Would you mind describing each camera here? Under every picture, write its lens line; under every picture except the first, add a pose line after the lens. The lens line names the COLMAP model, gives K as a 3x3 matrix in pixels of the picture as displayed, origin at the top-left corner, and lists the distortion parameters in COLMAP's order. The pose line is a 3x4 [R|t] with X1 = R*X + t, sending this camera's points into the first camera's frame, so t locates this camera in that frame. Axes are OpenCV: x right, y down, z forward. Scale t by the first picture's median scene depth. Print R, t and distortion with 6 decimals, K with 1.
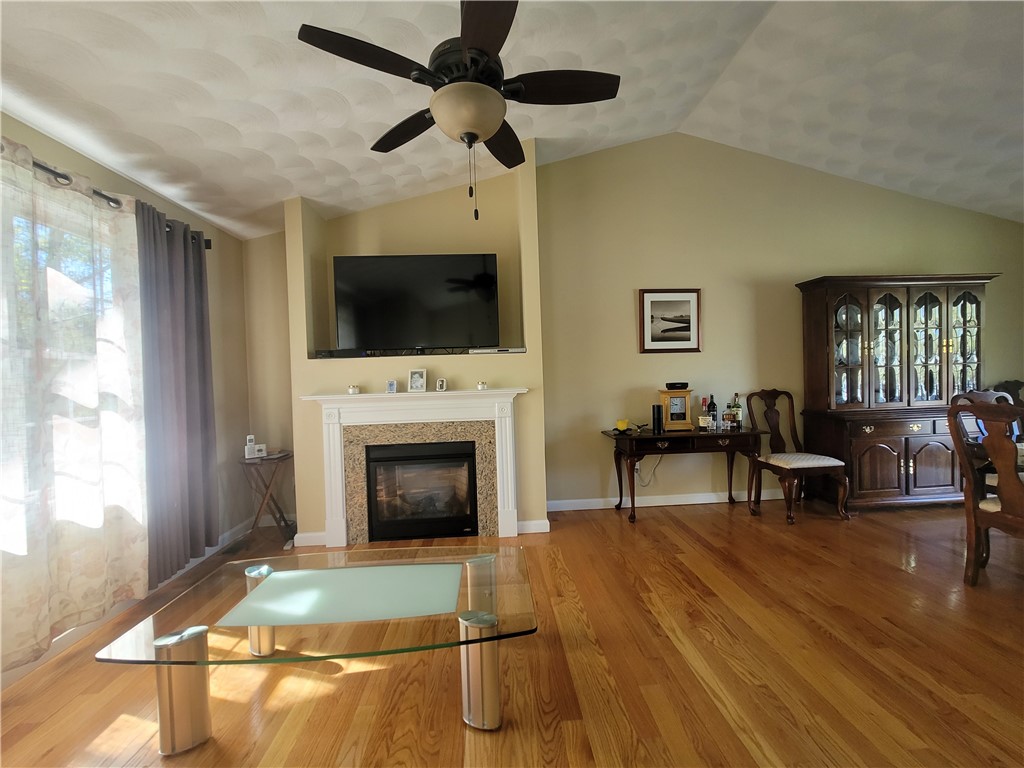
lens RADIAL K [[418.7, 0, 517.0], [0, 418.7, 381.0], [0, 0, 1]] dist [-0.016139, 0.005776]
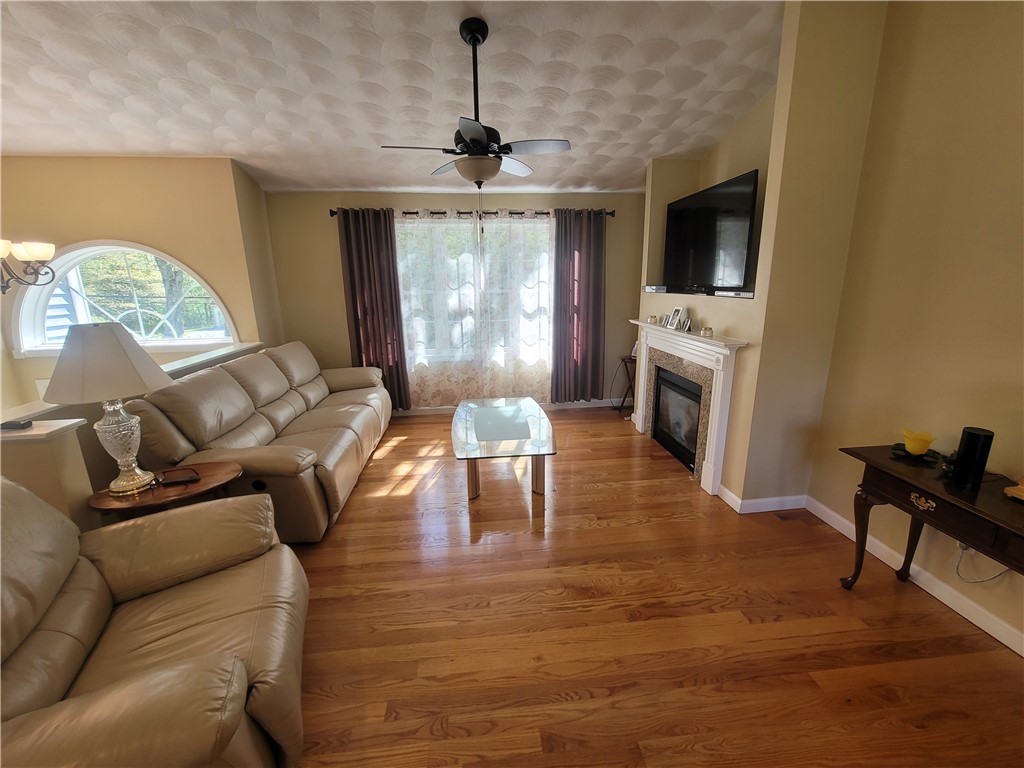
lens RADIAL K [[418.7, 0, 517.0], [0, 418.7, 381.0], [0, 0, 1]] dist [-0.016139, 0.005776]
pose [[0.039763, 0.266623, -0.962980, 0.822854], [0.001030, 0.963731, 0.266874, -0.130928], [0.999209, -0.011603, 0.038046, 0.525289]]
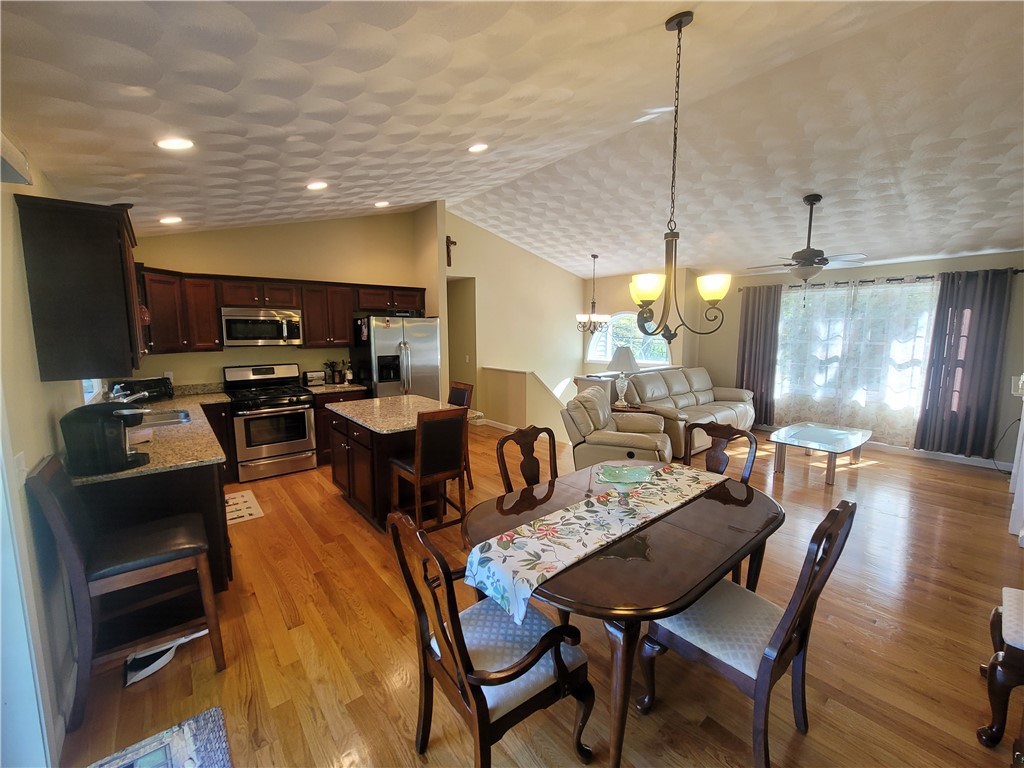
lens RADIAL K [[418.7, 0, 517.0], [0, 418.7, 381.0], [0, 0, 1]] dist [-0.016139, 0.005776]
pose [[-0.803928, 0.107064, -0.585010, 1.537588], [0.020059, 0.987984, 0.153248, -0.182705], [0.594388, 0.111466, -0.796416, 1.042467]]
